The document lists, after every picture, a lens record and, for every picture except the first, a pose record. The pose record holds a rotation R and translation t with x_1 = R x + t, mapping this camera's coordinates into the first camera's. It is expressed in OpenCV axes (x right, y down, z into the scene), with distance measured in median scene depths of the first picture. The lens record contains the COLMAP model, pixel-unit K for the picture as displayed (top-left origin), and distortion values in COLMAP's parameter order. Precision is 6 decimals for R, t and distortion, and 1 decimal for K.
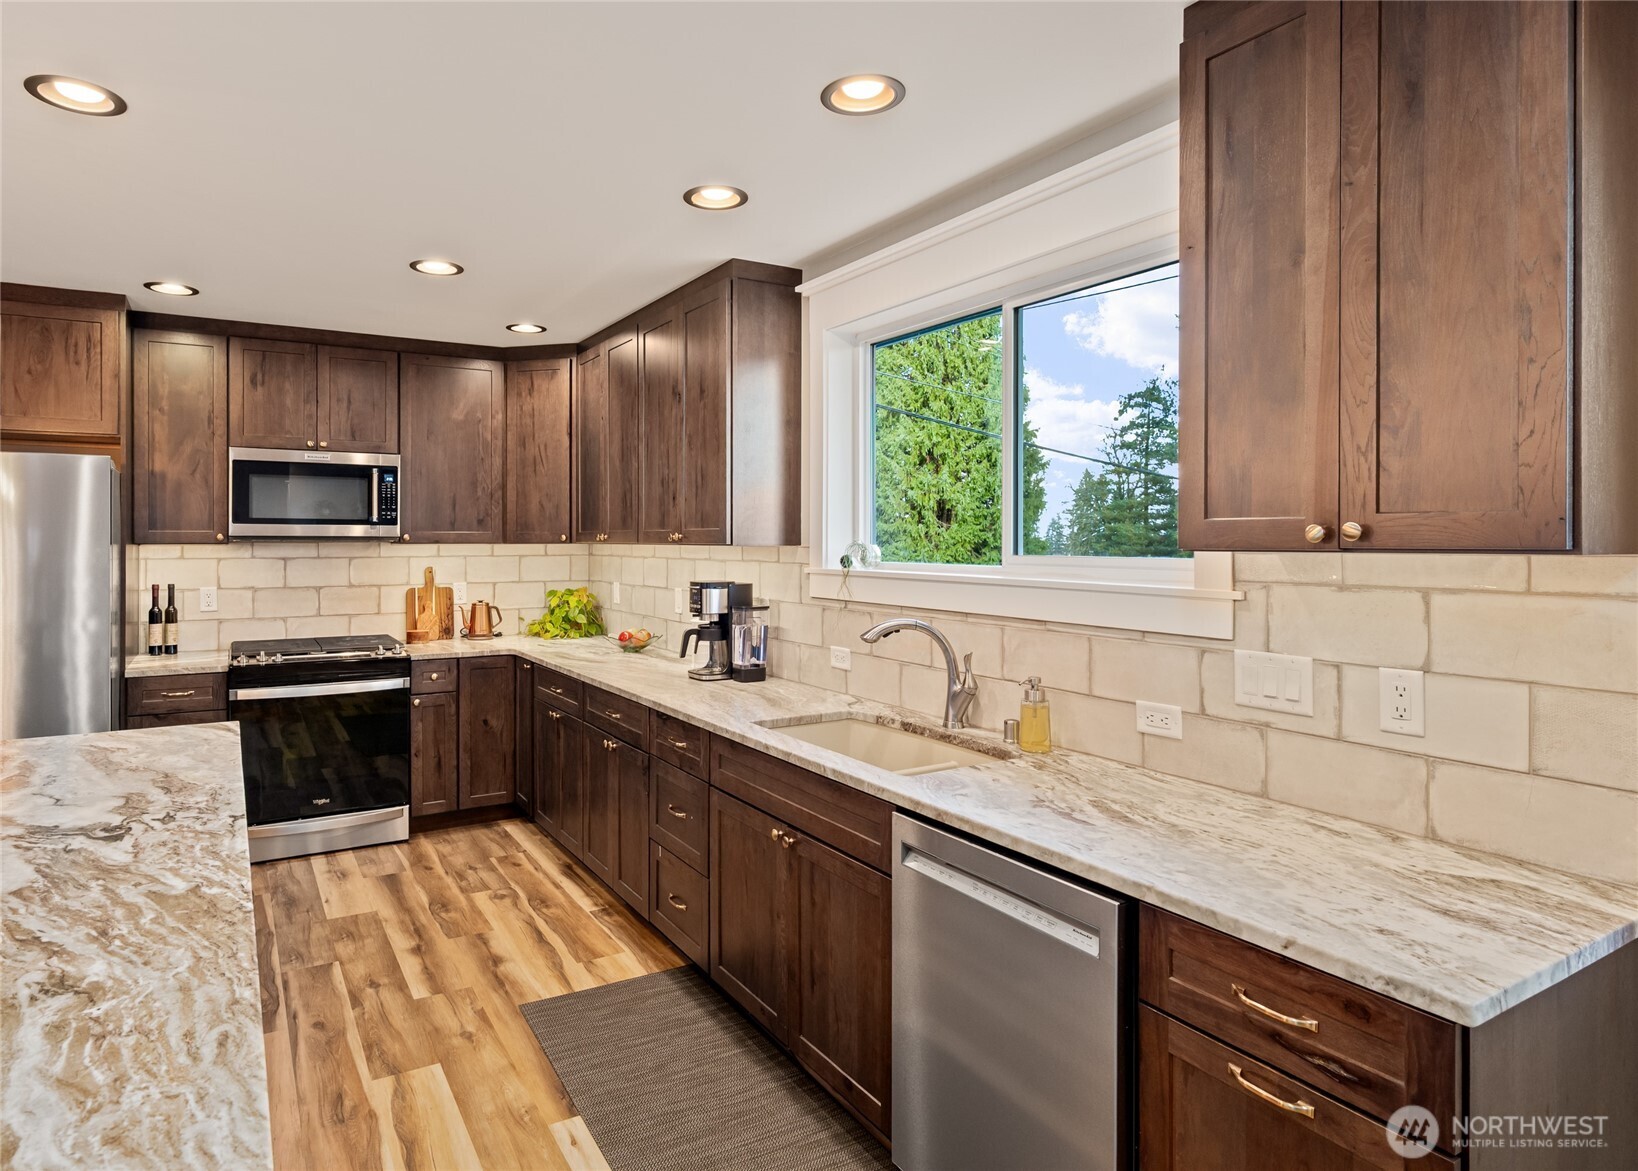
lens RADIAL K [[933.4, 0, 780.8], [0, 933.4, 542.1], [0, 0, 1]] dist [-0.000348, -0.001787]
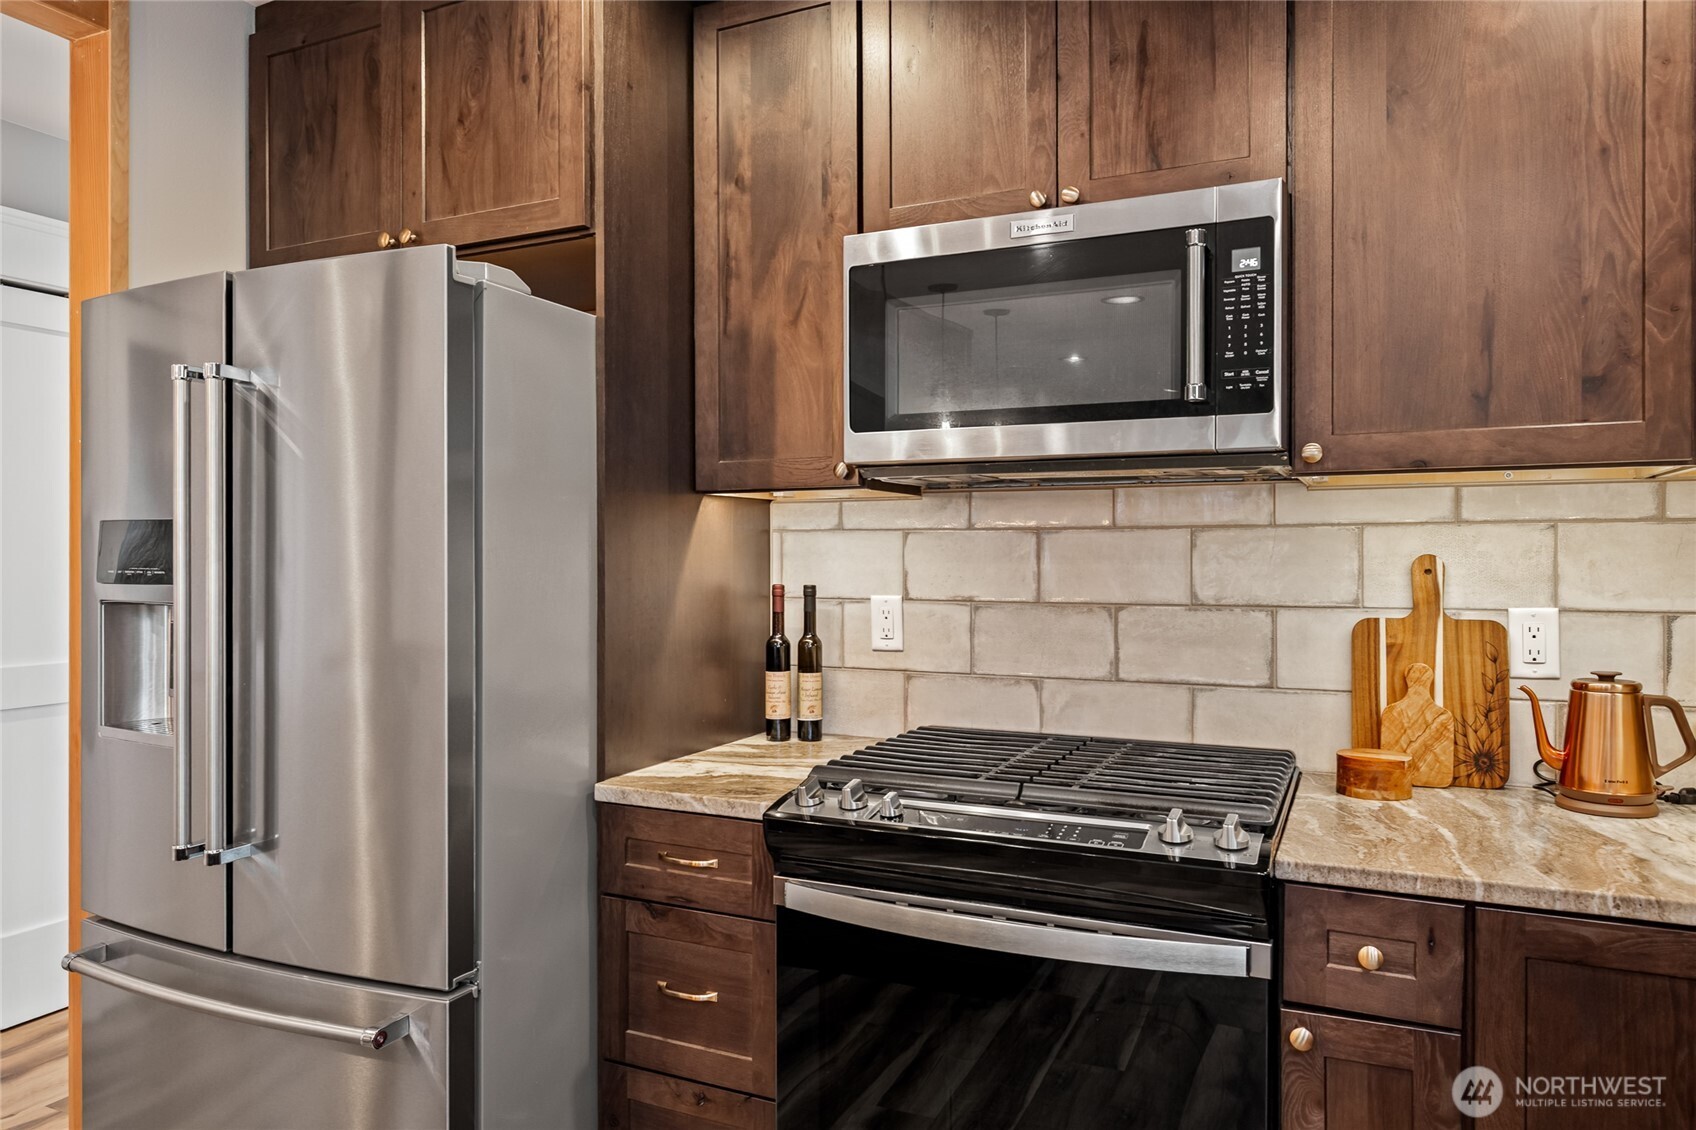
lens RADIAL K [[1107.3, 0, 848.0], [0, 1107.3, 565.0], [0, 0, 1]] dist [-0.001645, -0.000884]
pose [[0.559938, 0.007995, -0.828496, -0.238147], [0.001057, 0.999946, 0.010363, 0.035500], [0.828534, -0.006678, 0.559899, 0.859942]]
